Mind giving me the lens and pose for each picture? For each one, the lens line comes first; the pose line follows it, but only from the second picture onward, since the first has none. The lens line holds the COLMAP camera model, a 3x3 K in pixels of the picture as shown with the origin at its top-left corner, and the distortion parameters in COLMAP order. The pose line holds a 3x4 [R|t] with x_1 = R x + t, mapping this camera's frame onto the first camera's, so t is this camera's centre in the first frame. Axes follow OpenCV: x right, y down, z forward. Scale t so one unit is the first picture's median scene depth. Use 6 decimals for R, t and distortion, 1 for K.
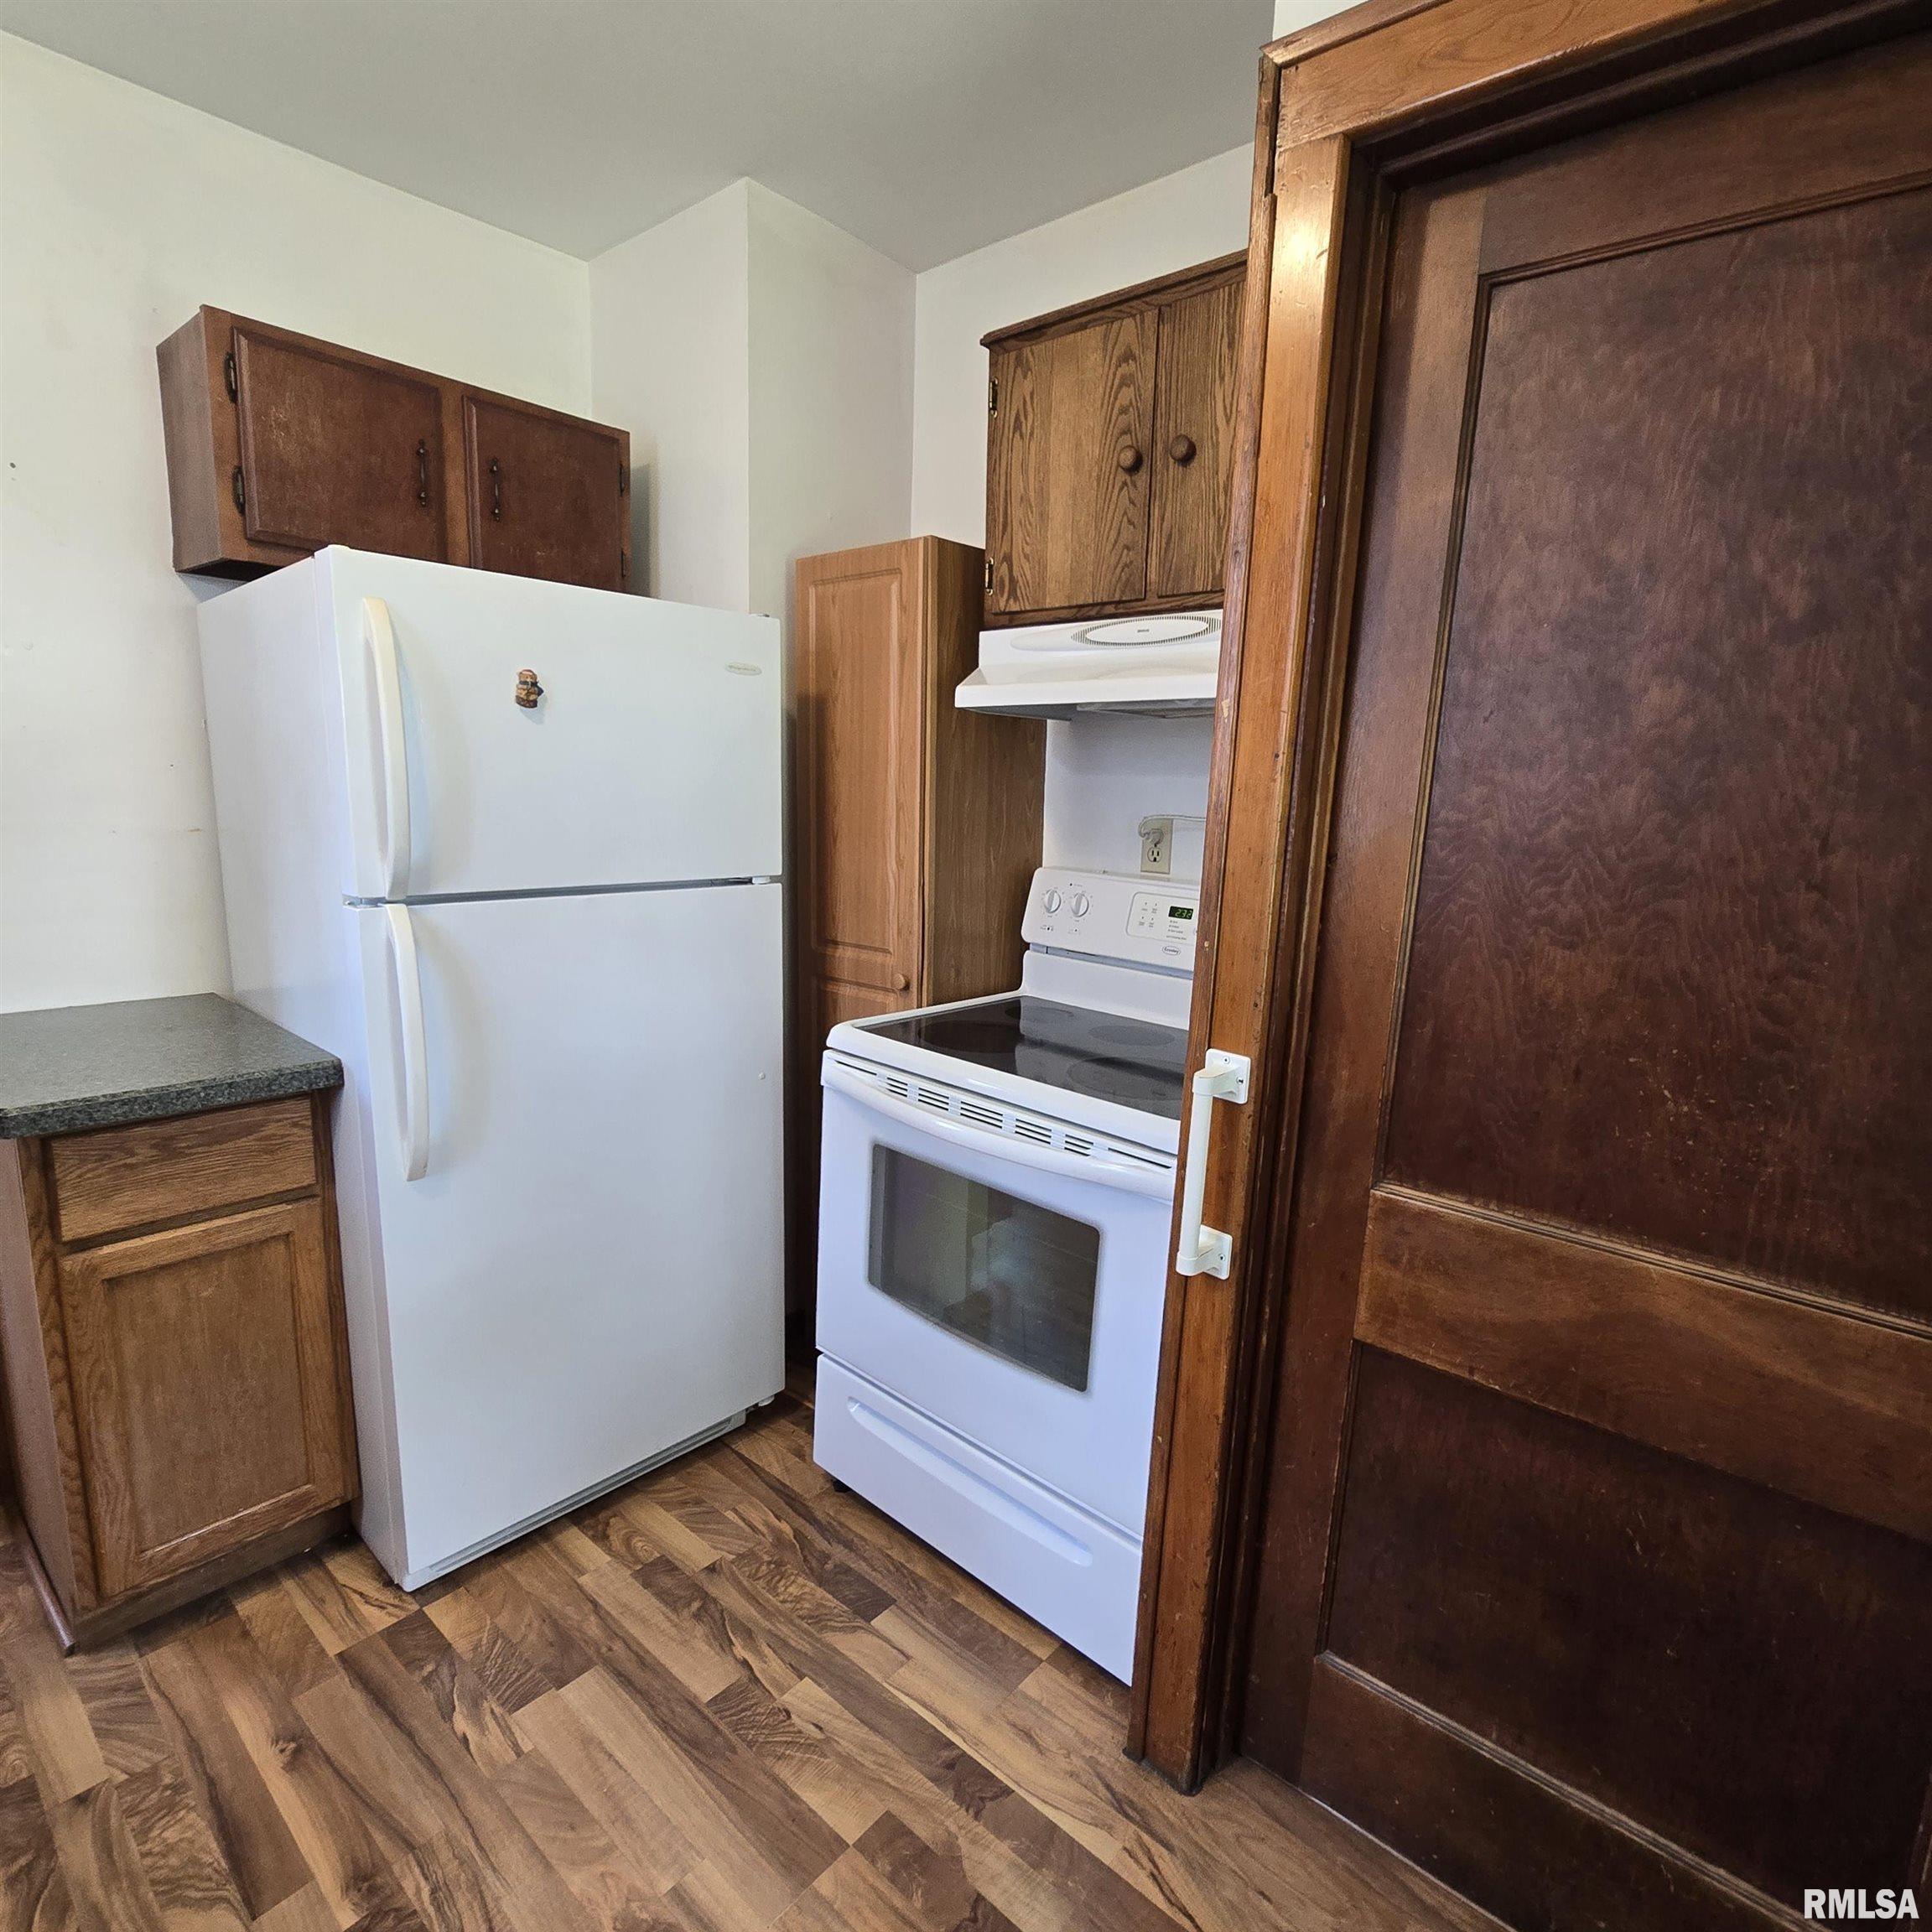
lens RADIAL K [[1051.8, 0, 962.5], [0, 1051.8, 978.4], [0, 0, 1]] dist [0.000857, -0.002454]
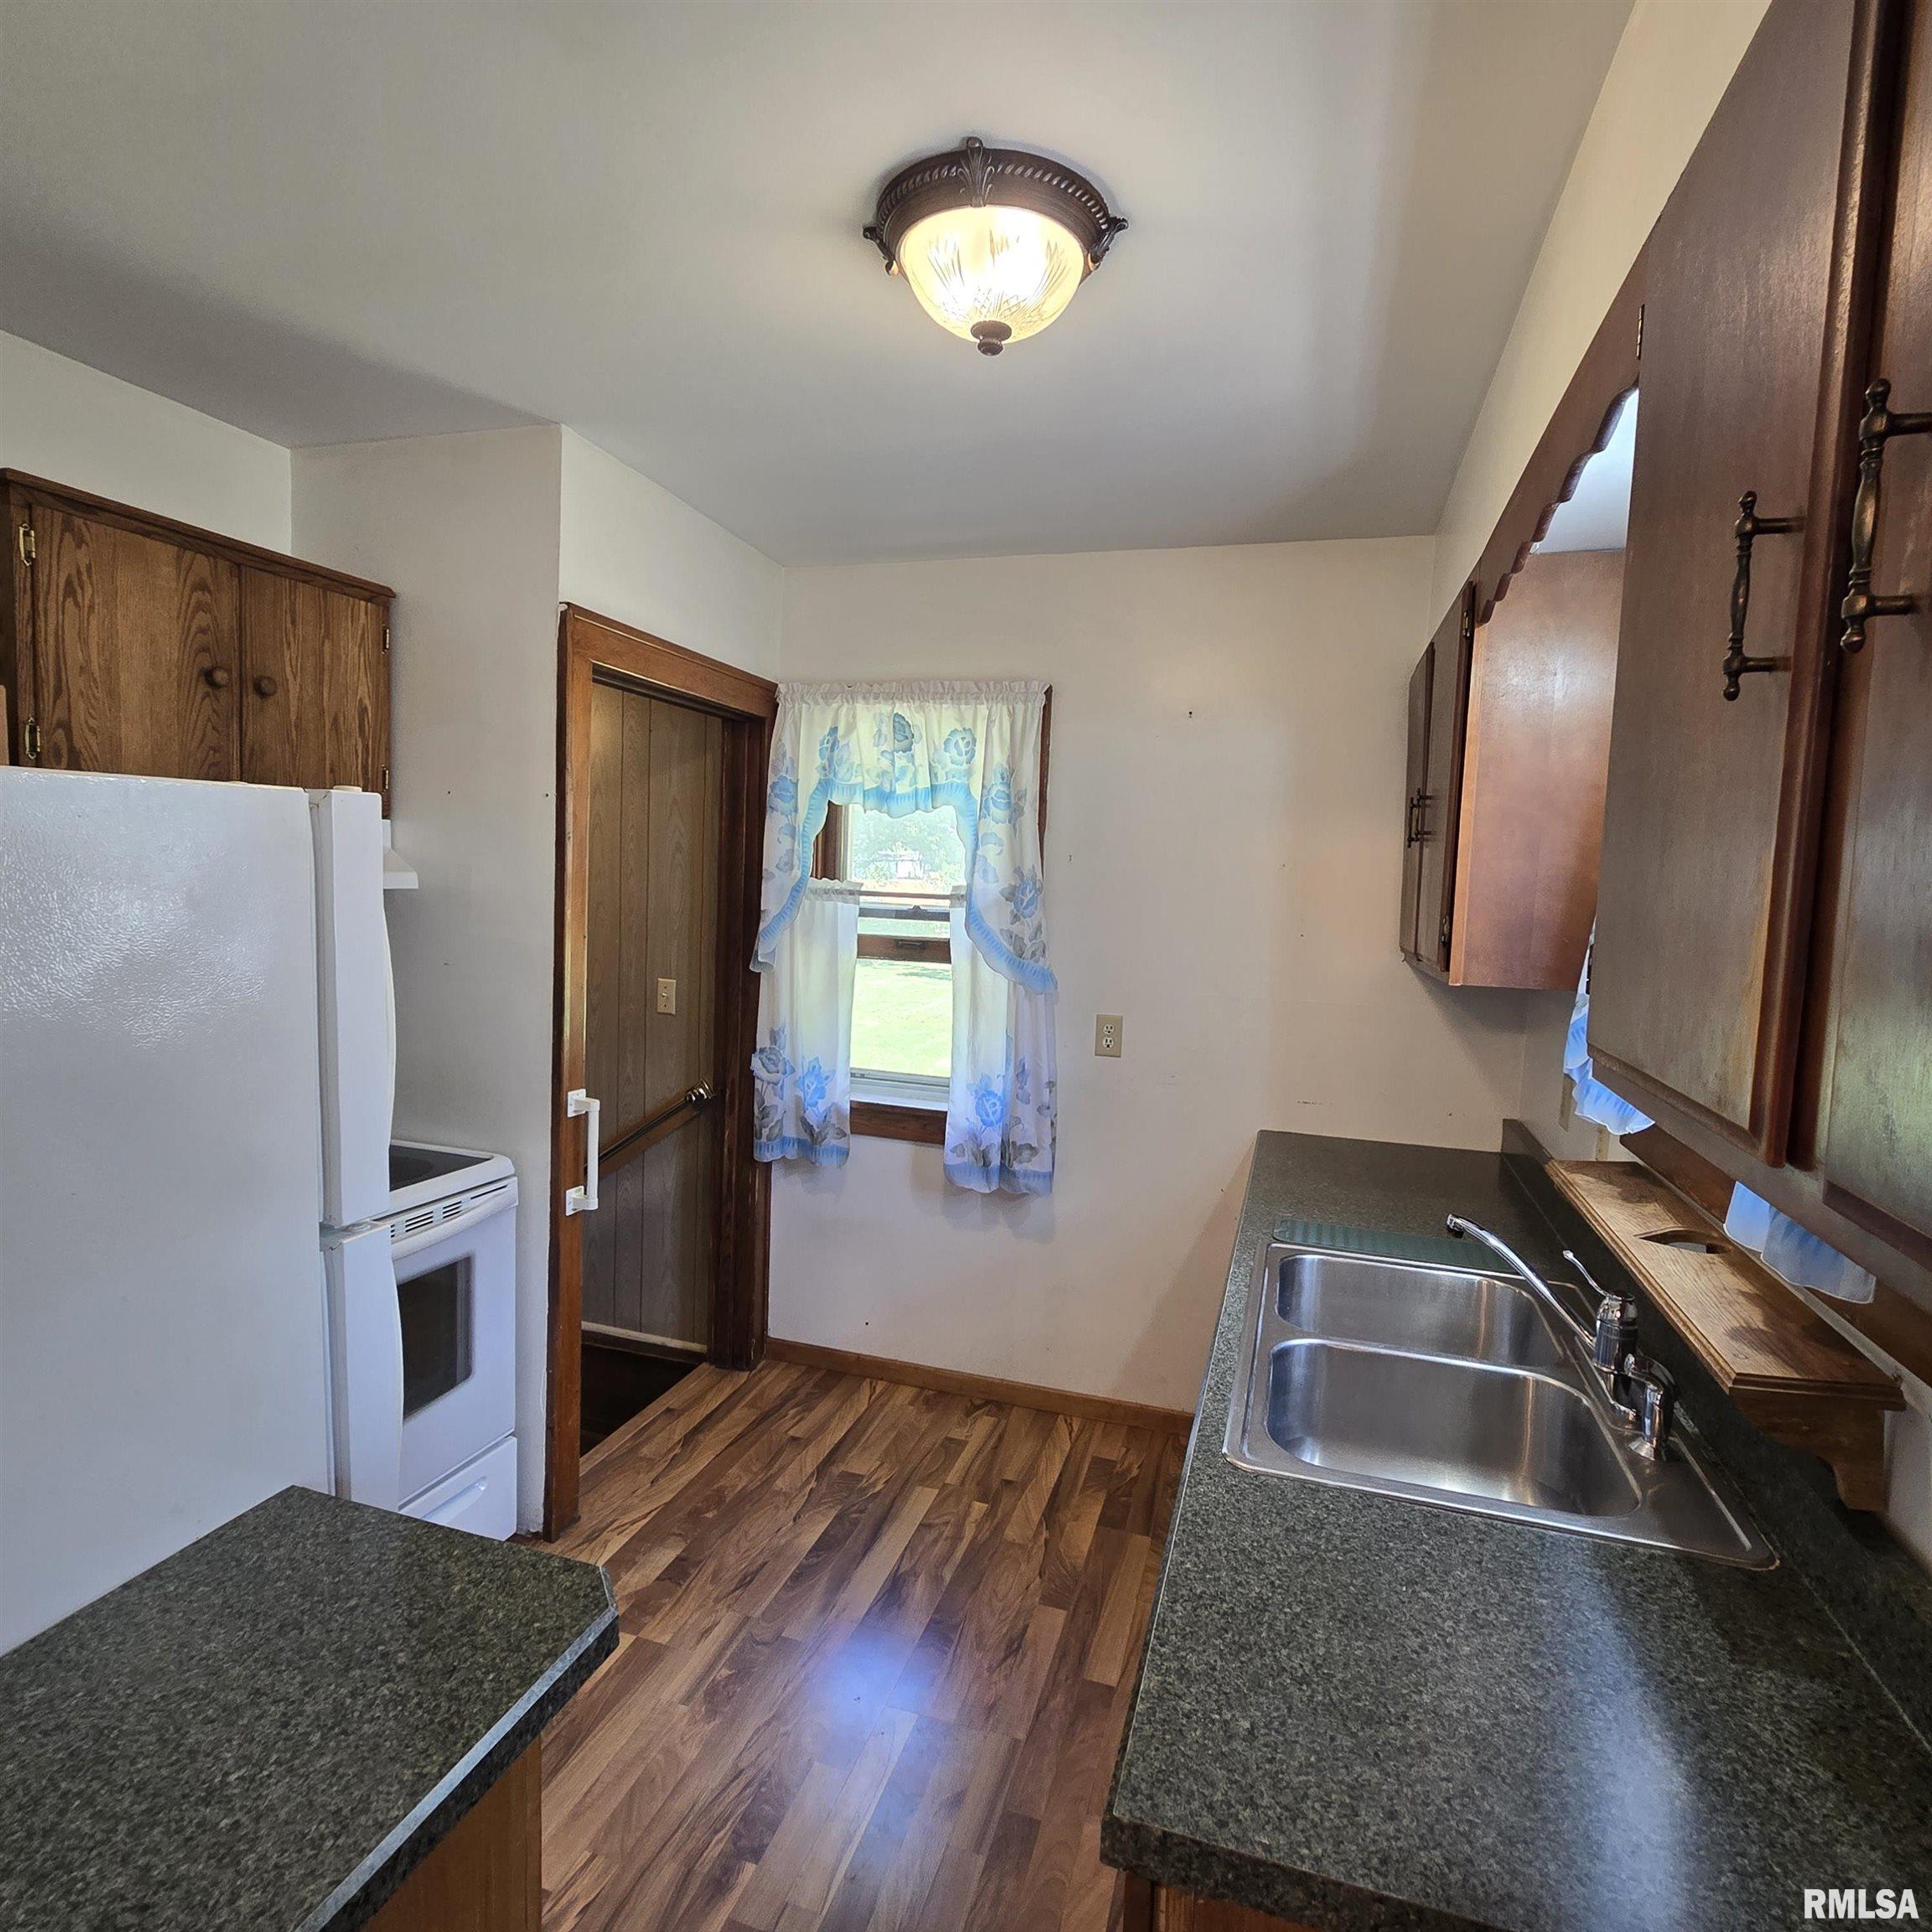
lens RADIAL K [[1051.8, 0, 962.5], [0, 1051.8, 978.4], [0, 0, 1]] dist [0.000857, -0.002454]
pose [[-0.384506, -0.141016, 0.912288, -1.228073], [0.120860, 0.972066, 0.201195, -0.302667], [-0.915176, 0.187620, -0.356722, 0.717616]]
